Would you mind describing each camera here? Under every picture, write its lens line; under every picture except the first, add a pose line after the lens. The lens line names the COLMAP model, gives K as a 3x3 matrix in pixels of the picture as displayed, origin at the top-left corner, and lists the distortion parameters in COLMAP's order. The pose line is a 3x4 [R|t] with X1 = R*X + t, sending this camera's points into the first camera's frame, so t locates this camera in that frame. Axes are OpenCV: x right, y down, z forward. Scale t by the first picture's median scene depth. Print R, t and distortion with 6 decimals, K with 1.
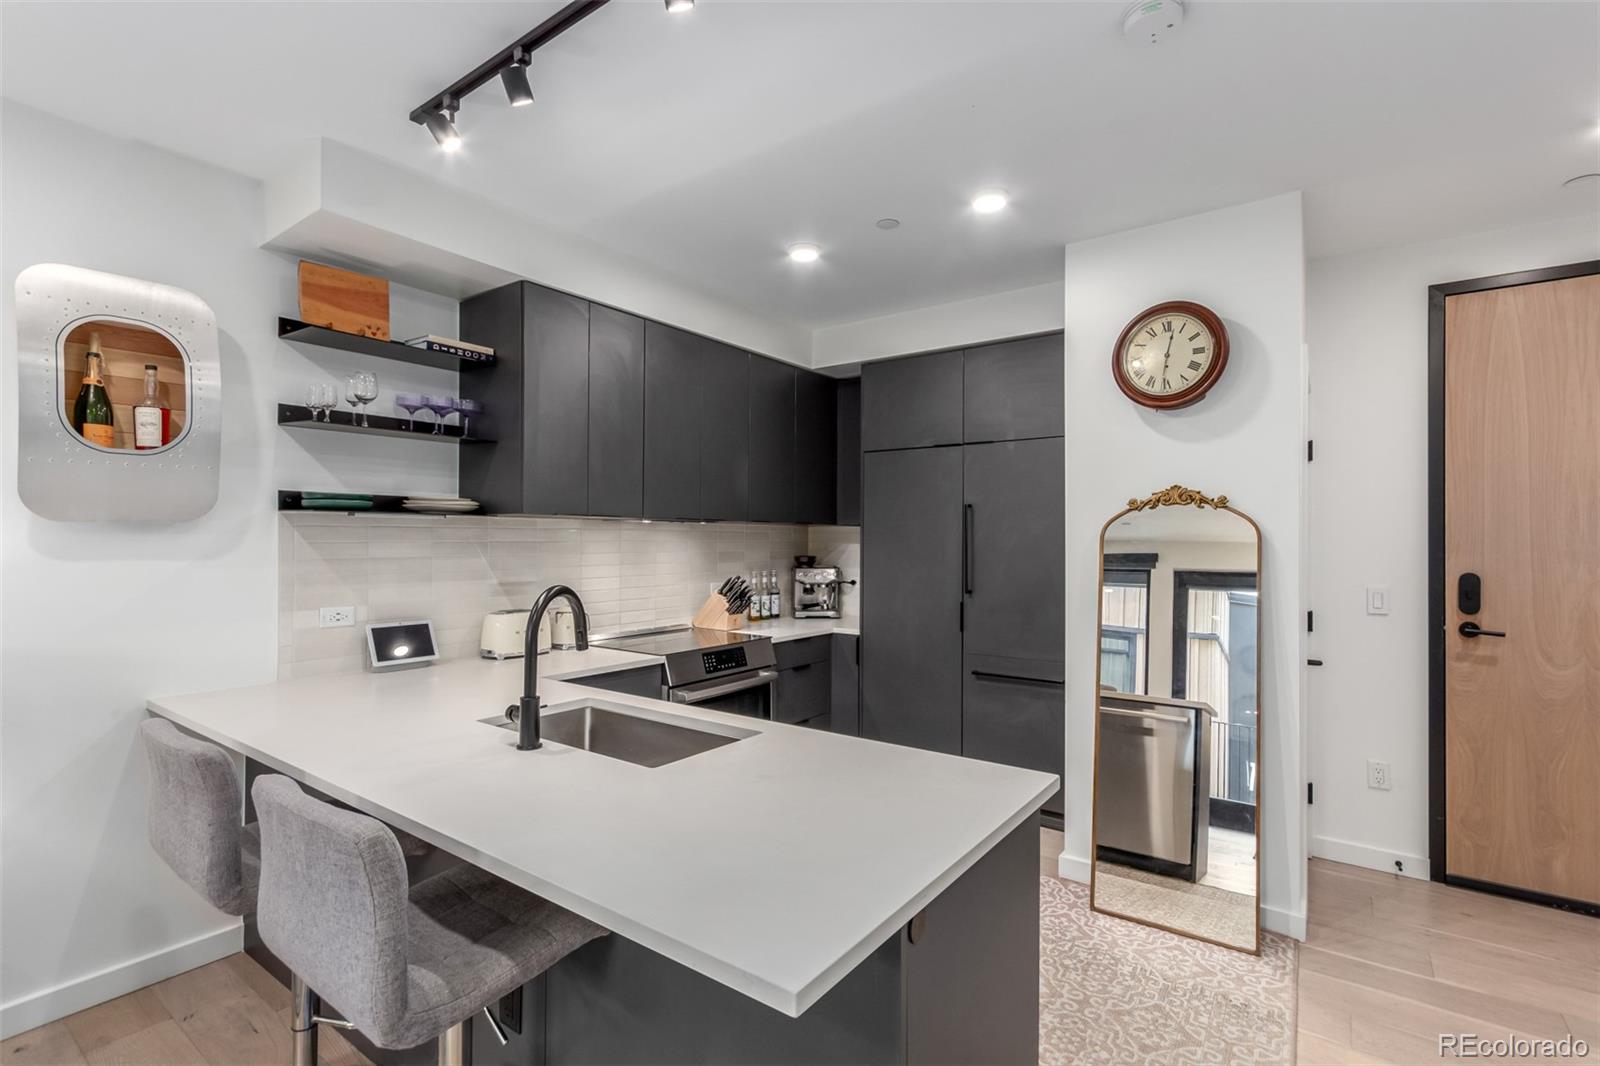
lens RADIAL K [[748.2, 0, 805.5], [0, 748.2, 546.1], [0, 0, 1]] dist [0.010883, -0.001545]
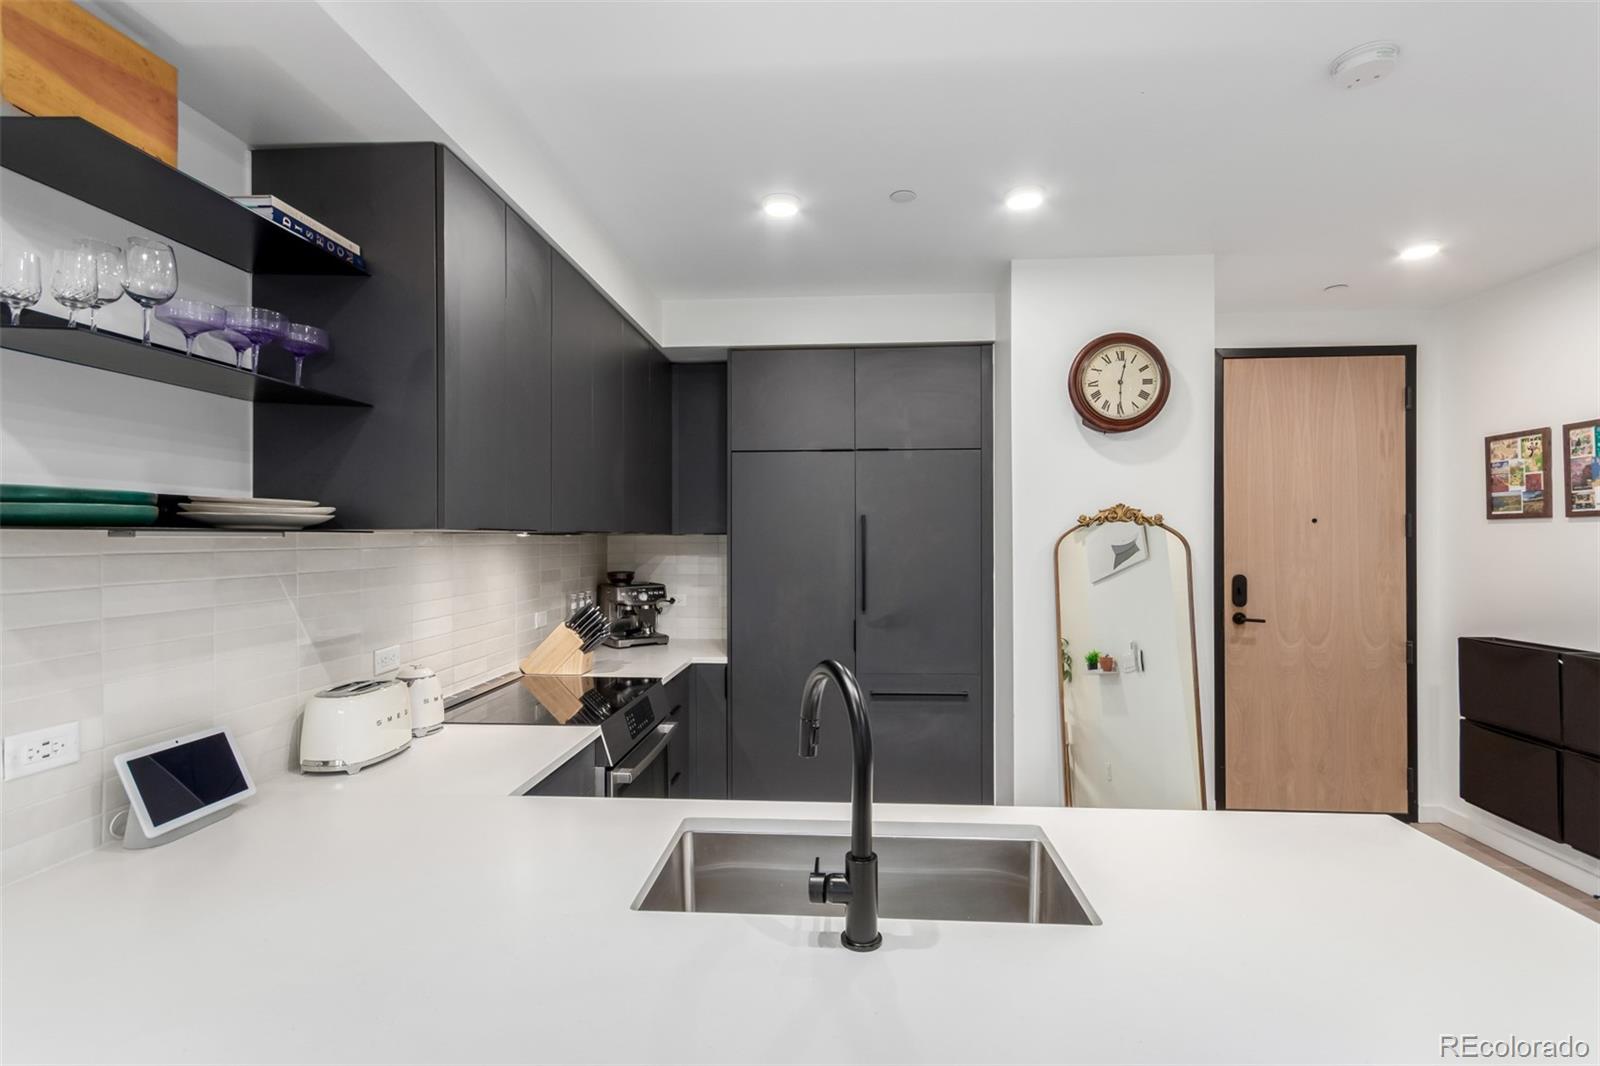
lens RADIAL K [[748.2, 0, 814.3], [0, 748.2, 546.1], [0, 0, 1]] dist [0.010883, -0.001545]
pose [[0.840091, -0.011793, 0.542317, -0.441468], [0.009733, 0.999930, 0.006667, -0.030090], [-0.542358, -0.000323, 0.840147, 0.317569]]
